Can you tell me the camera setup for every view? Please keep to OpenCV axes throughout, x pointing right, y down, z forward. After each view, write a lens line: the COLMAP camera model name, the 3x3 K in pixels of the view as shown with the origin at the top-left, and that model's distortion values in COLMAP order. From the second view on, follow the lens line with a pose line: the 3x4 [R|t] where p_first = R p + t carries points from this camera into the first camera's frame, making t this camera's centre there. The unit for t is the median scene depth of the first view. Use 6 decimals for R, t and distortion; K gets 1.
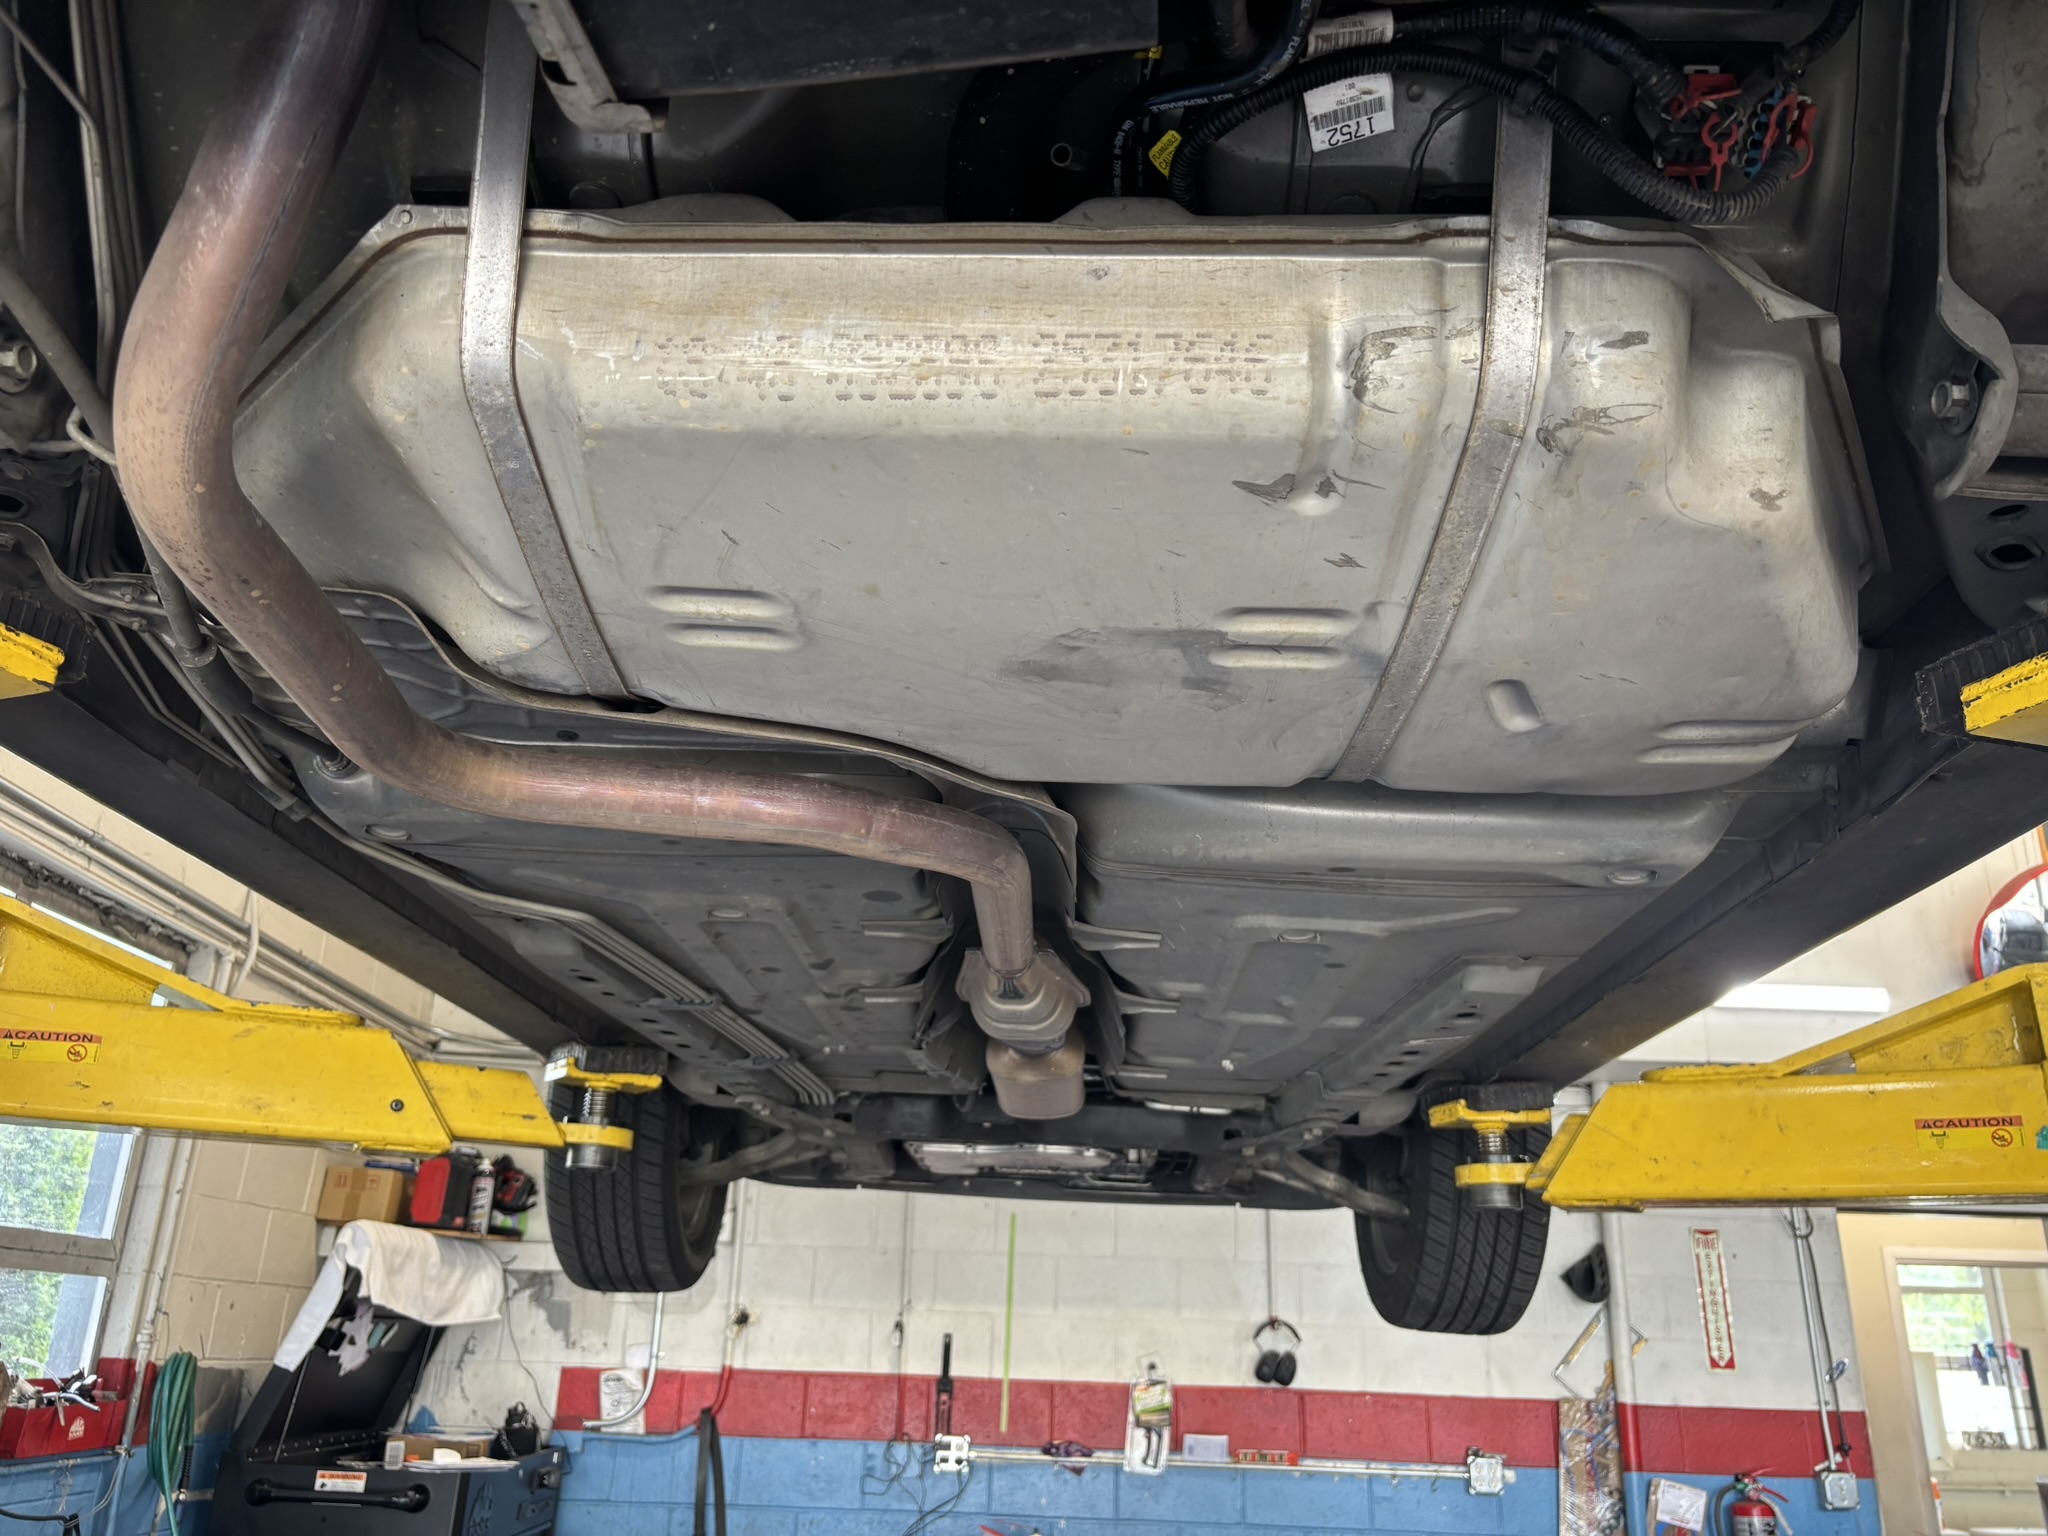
lens RADIAL K [[1563.9, 0, 1013.0], [0, 1563.9, 770.3], [0, 0, 1]] dist [0.030929, -0.033164]
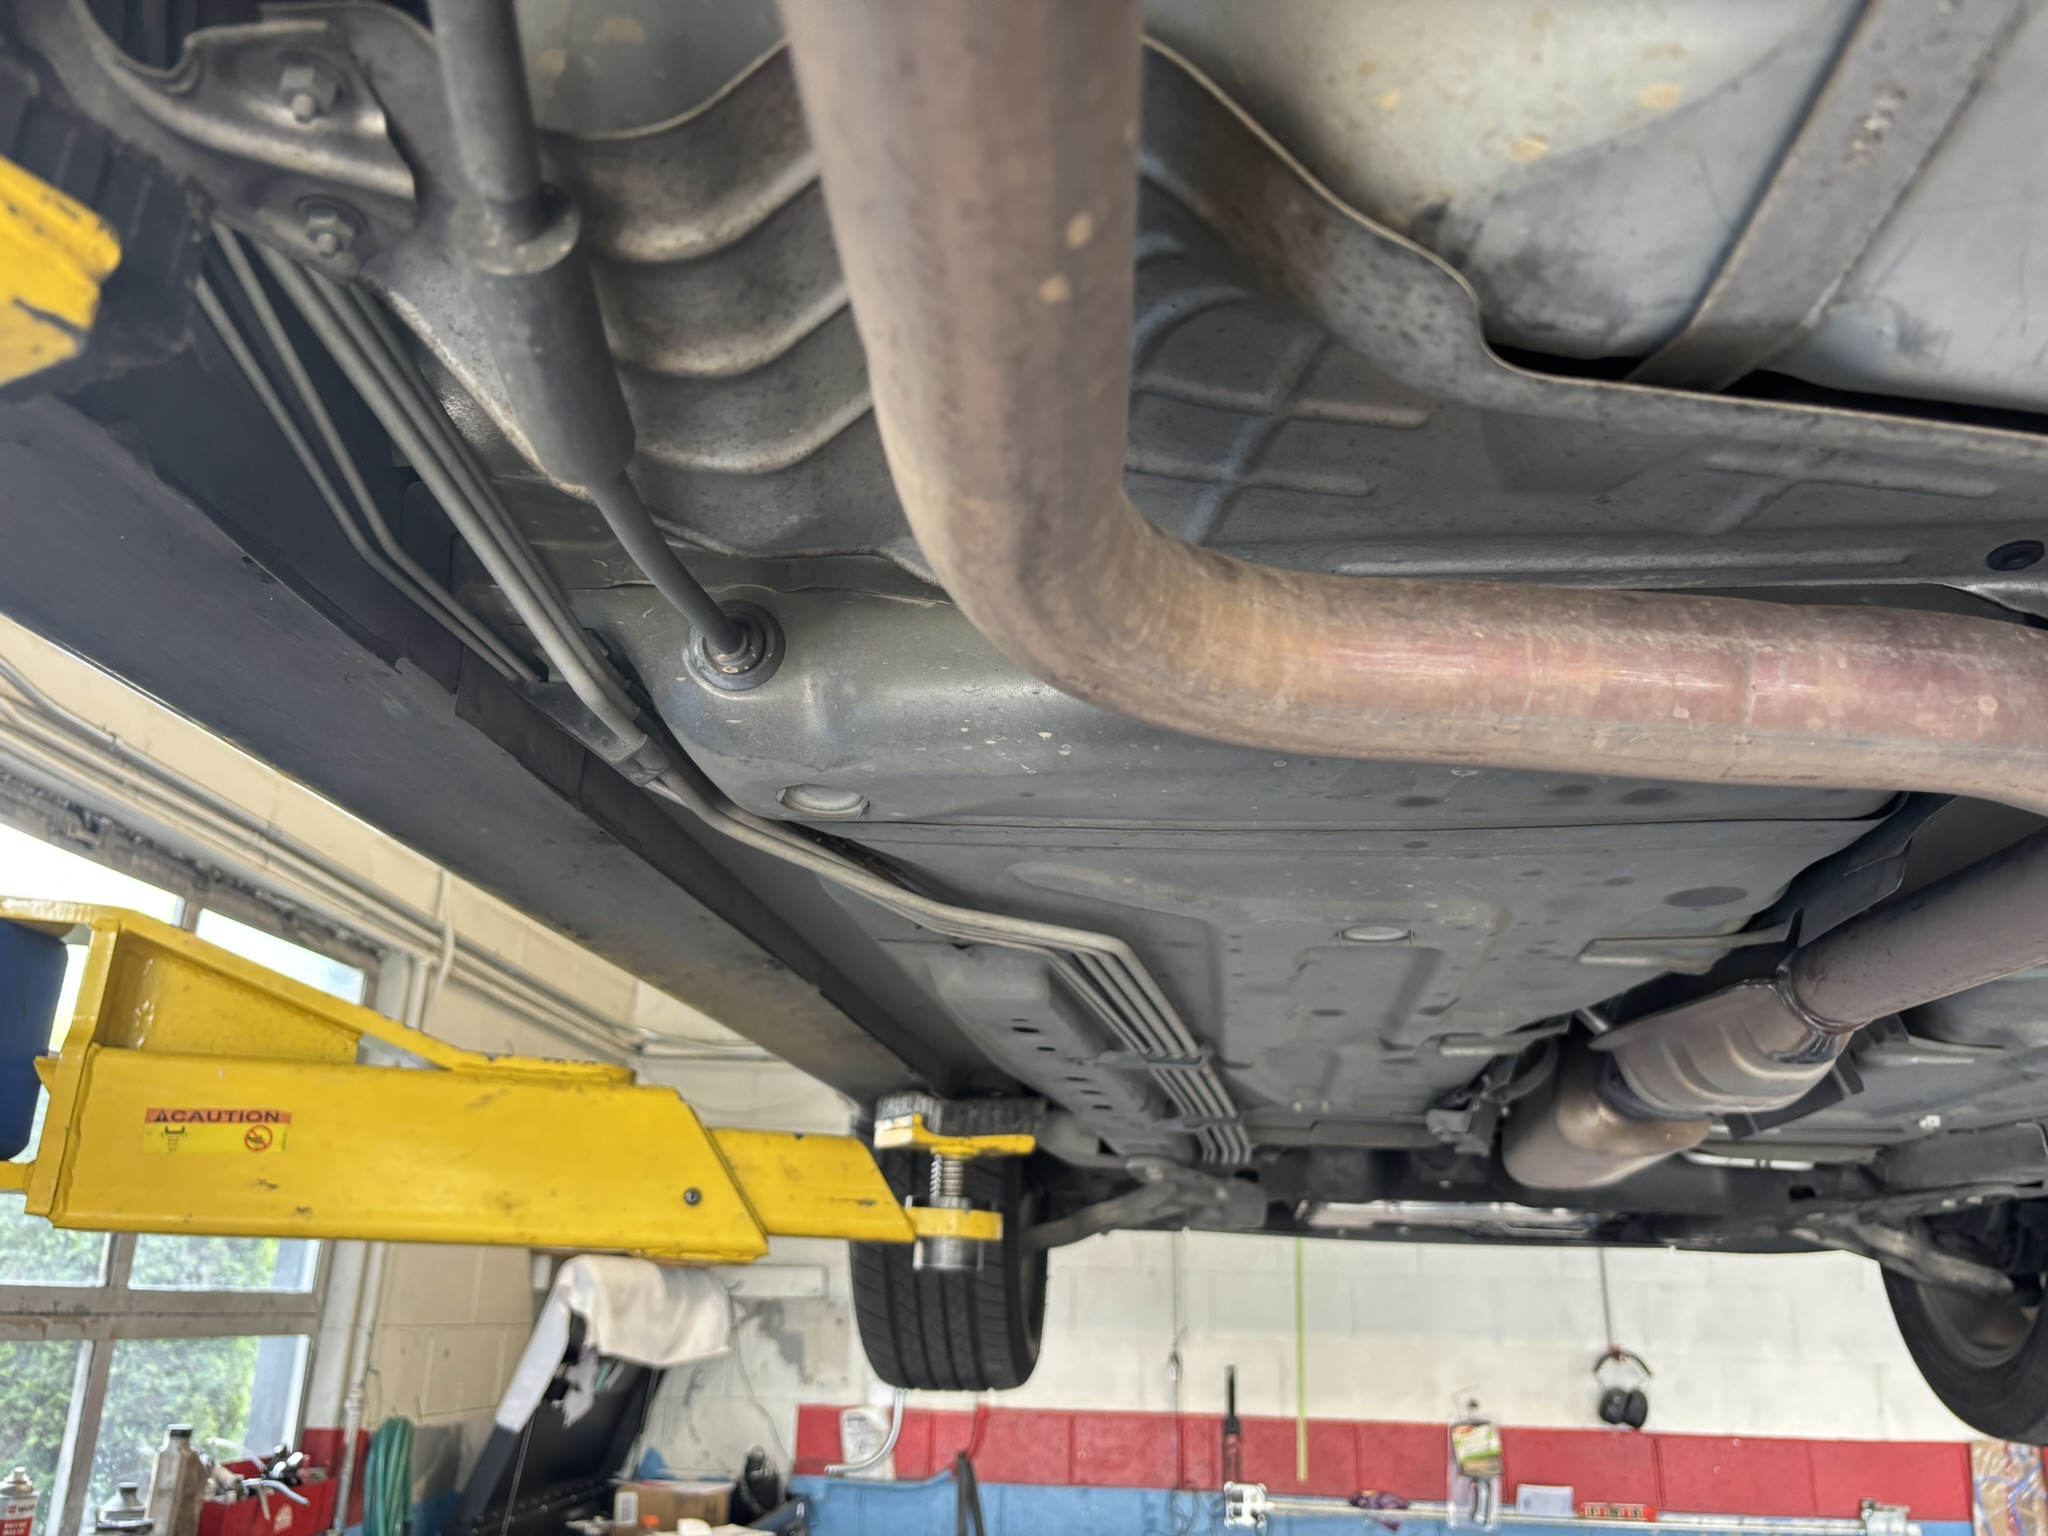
lens RADIAL K [[1563.9, 0, 1012.8], [0, 1563.9, 776.1], [0, 0, 1]] dist [0.030929, -0.033164]
pose [[0.995516, -0.036464, -0.087278, -0.075939], [0.038687, 0.998965, 0.023916, 0.005689], [0.086315, -0.027186, 0.995897, 0.132361]]
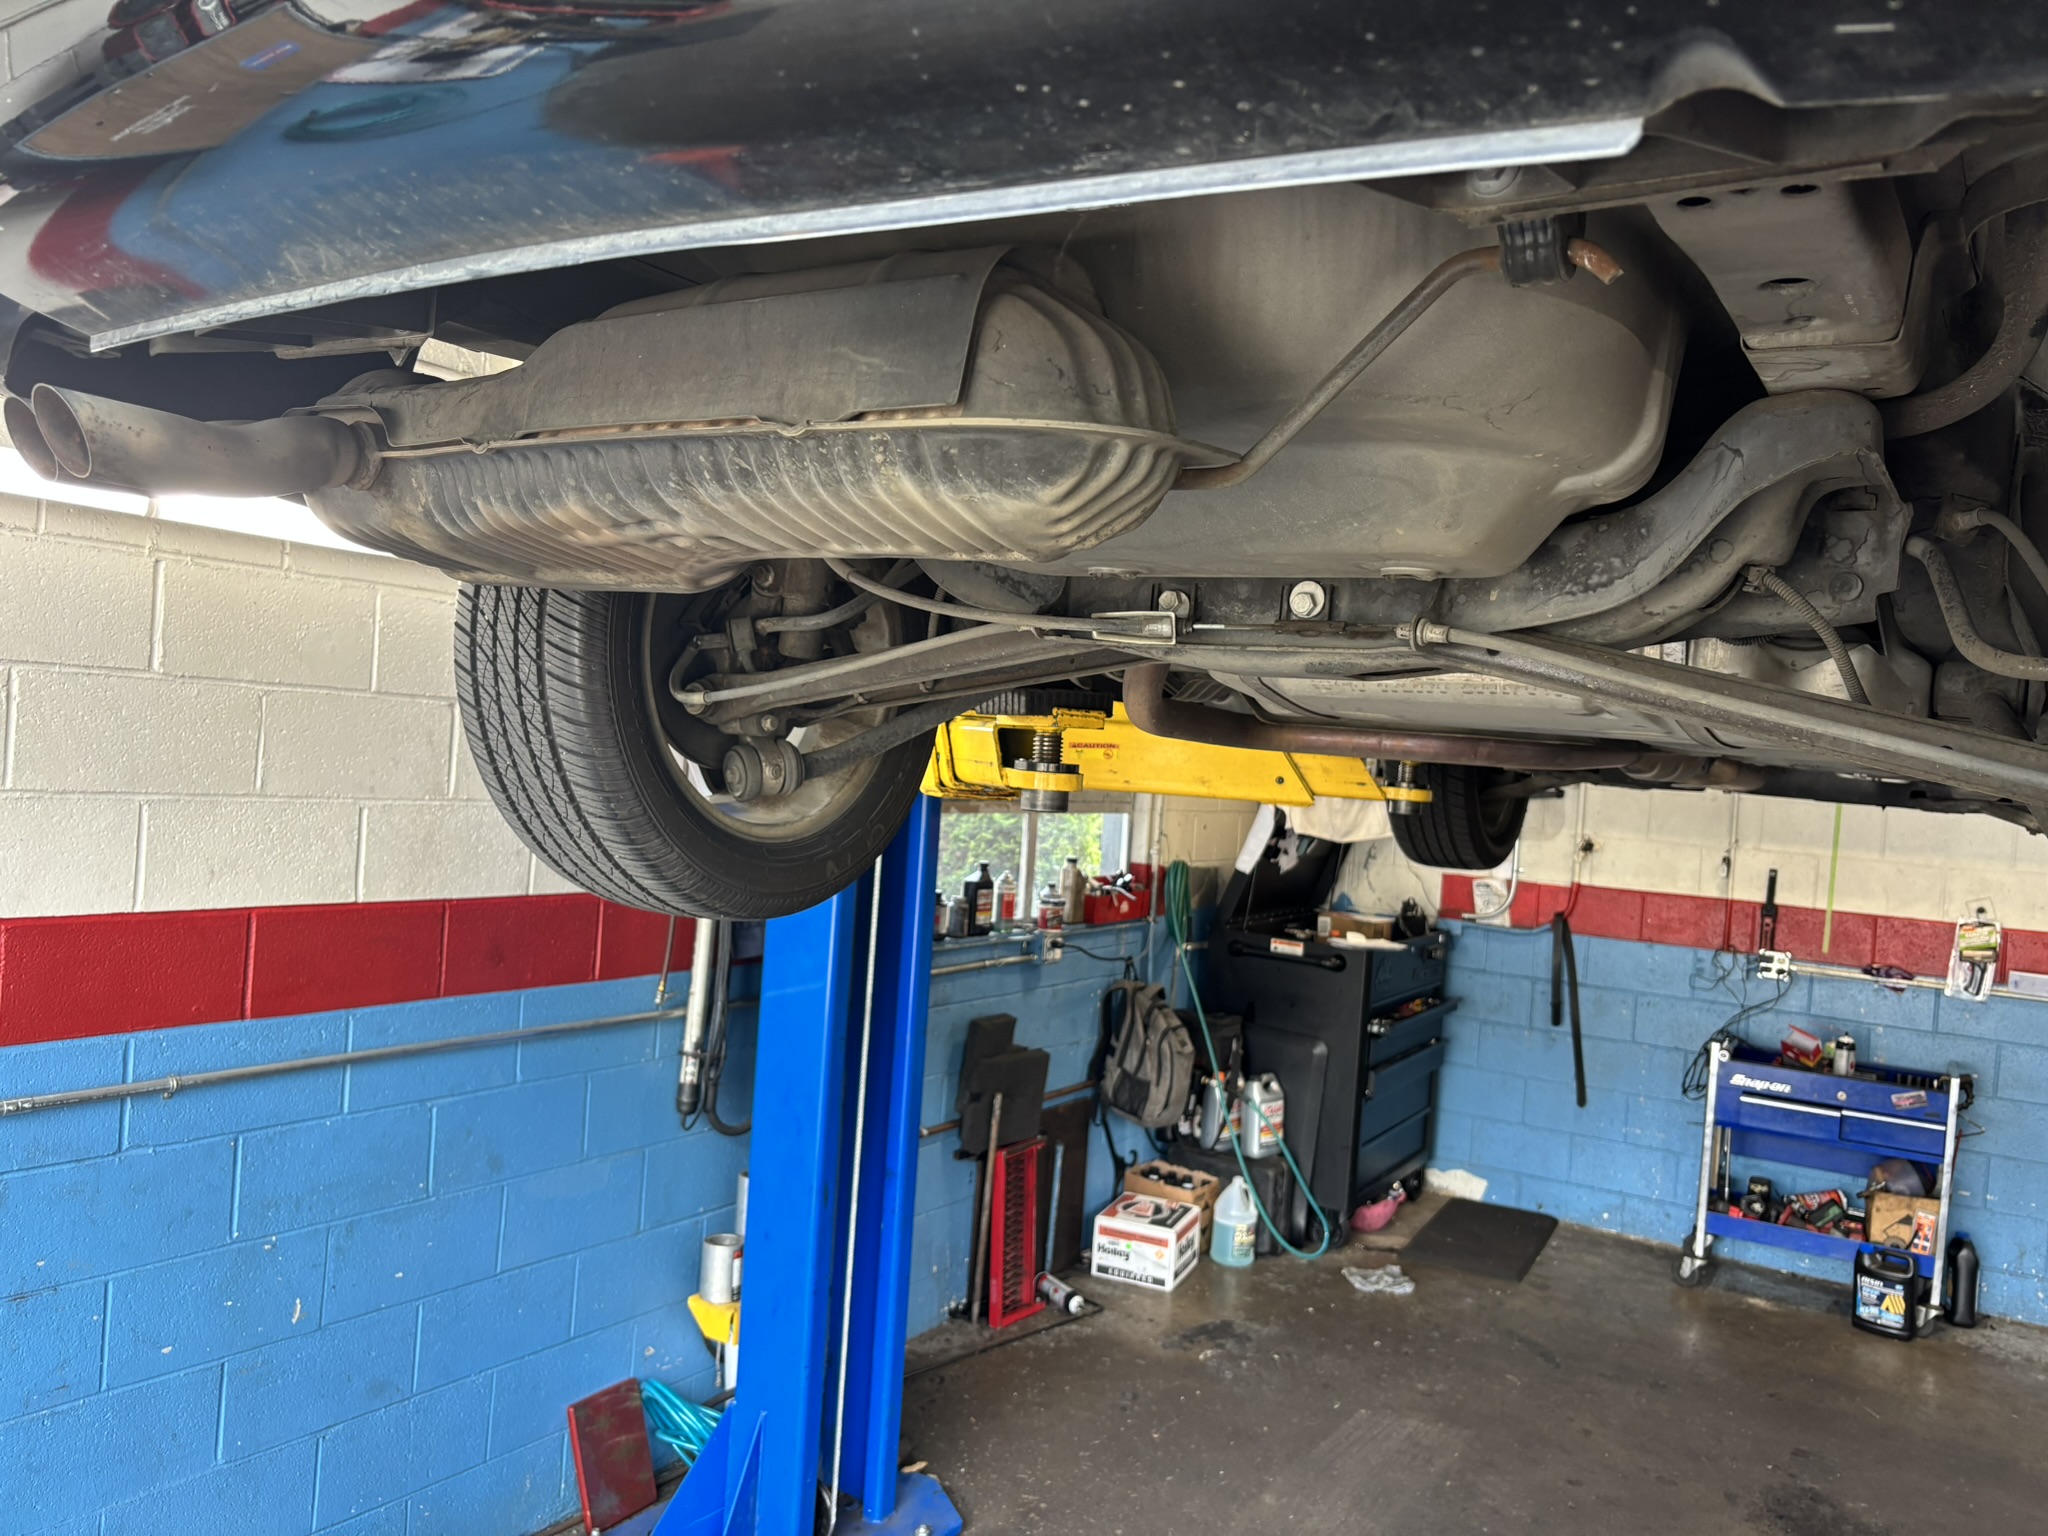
lens RADIAL K [[1563.9, 0, 1017.9], [0, 1563.9, 781.9], [0, 0, 1]] dist [0.030929, -0.033164]
pose [[0.846859, 0.037496, -0.530494, 0.100980], [0.145768, 0.942944, 0.299347, -0.131232], [0.511451, -0.330833, 0.793075, -0.181989]]
